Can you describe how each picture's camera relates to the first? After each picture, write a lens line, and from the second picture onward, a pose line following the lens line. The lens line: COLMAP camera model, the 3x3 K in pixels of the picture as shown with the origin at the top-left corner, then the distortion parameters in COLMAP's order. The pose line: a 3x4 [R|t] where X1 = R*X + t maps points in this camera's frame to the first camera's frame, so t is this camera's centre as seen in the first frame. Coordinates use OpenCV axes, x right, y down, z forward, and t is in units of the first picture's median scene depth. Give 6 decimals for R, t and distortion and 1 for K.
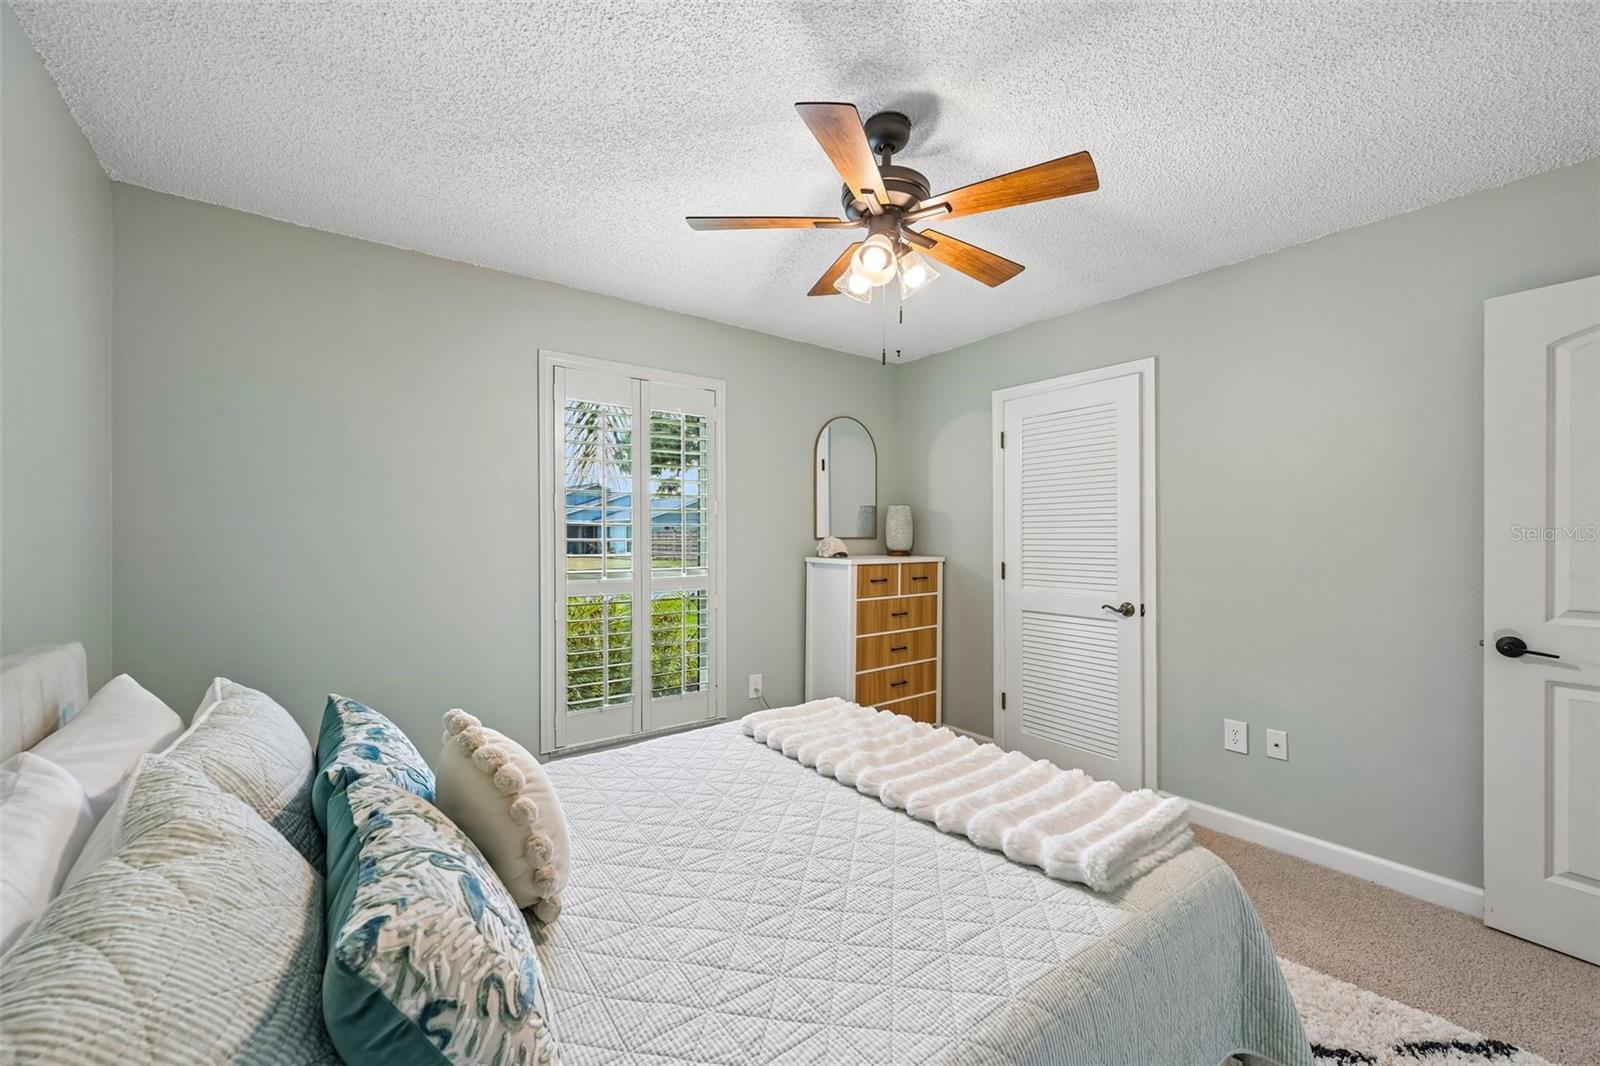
lens RADIAL K [[626.1, 0, 807.3], [0, 626.1, 533.7], [0, 0, 1]] dist [0.003079, -0.000398]
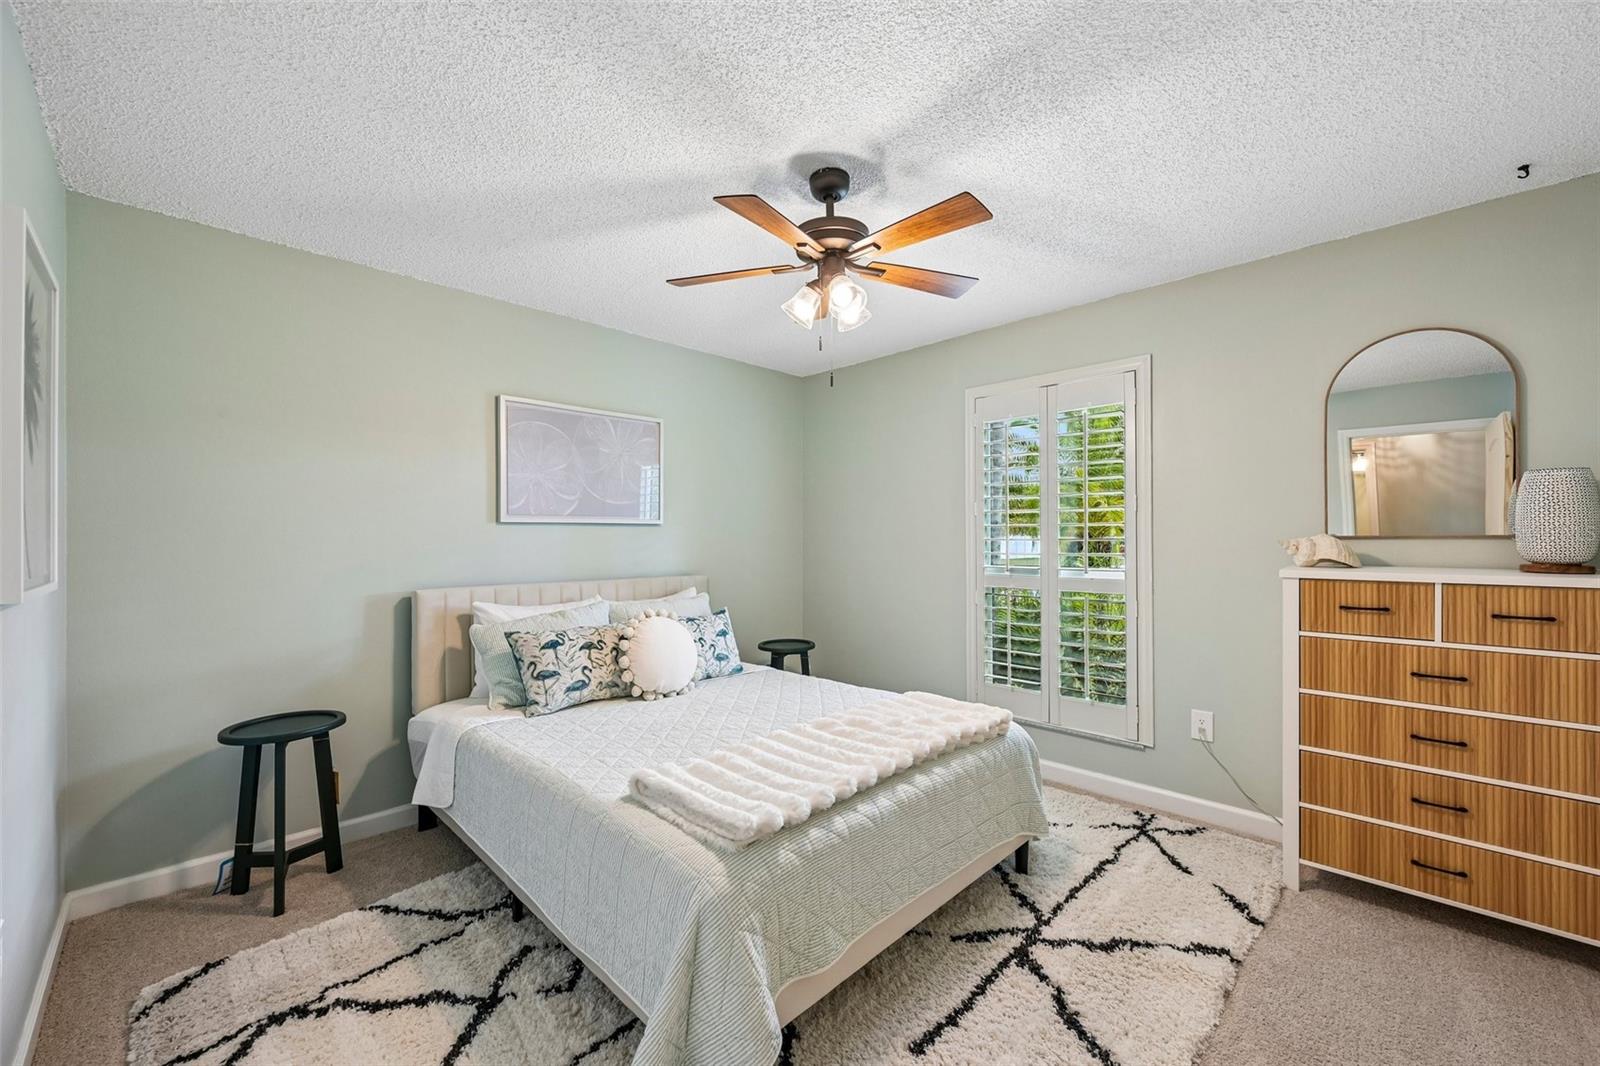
lens RADIAL K [[626.1, 0, 806.0], [0, 626.1, 538.2], [0, 0, 1]] dist [0.003079, -0.000398]
pose [[0.146735, -0.000606, -0.989176, 1.085844], [0.008410, 0.999964, 0.000635, 0.005485], [0.989140, -0.008412, 0.146735, 0.677681]]
